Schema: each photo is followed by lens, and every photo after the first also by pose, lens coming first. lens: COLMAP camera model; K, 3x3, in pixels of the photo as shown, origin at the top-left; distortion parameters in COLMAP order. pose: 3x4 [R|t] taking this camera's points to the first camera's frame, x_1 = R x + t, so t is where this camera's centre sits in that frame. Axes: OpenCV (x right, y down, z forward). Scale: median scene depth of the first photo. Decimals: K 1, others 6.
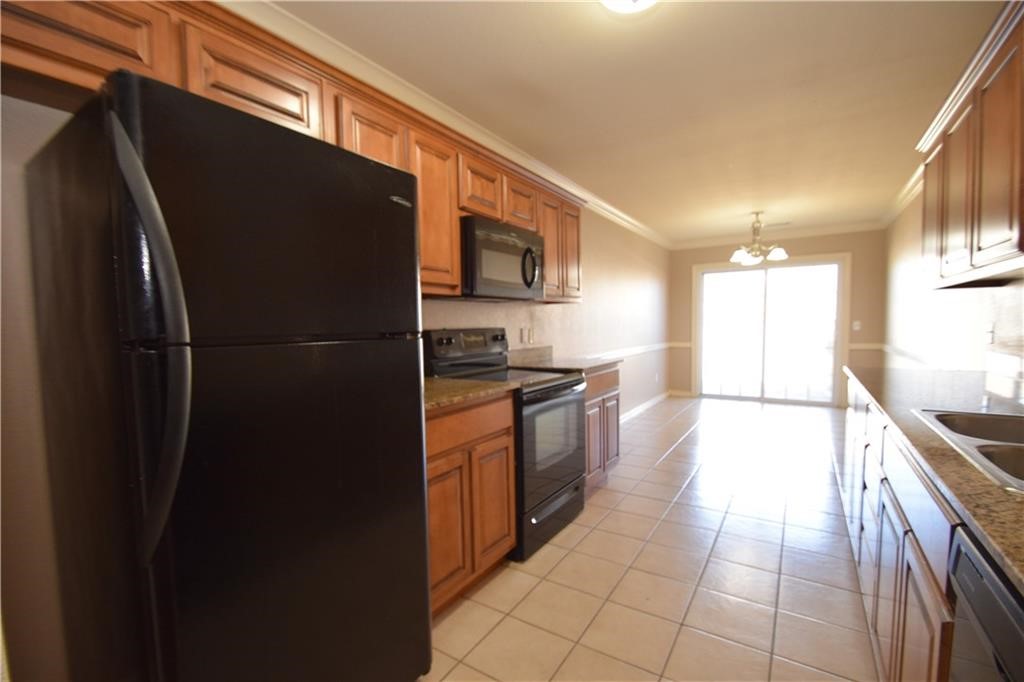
lens RADIAL K [[450.5, 0, 502.2], [0, 450.5, 356.5], [0, 0, 1]] dist [0.012294, -0.018713]
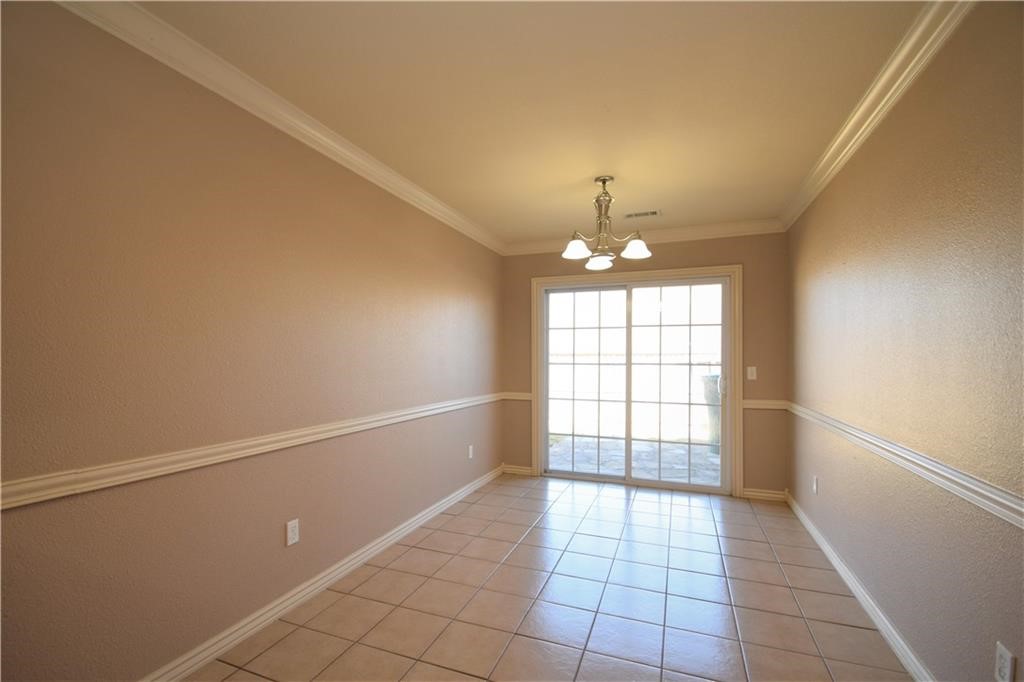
lens RADIAL K [[450.5, 0, 502.2], [0, 450.5, 356.5], [0, 0, 1]] dist [0.012294, -0.018713]
pose [[0.978139, 0.019379, 0.207048, 0.280792], [-0.003977, 0.997210, -0.074548, -0.041458], [-0.207914, 0.072094, 0.975487, 0.417663]]
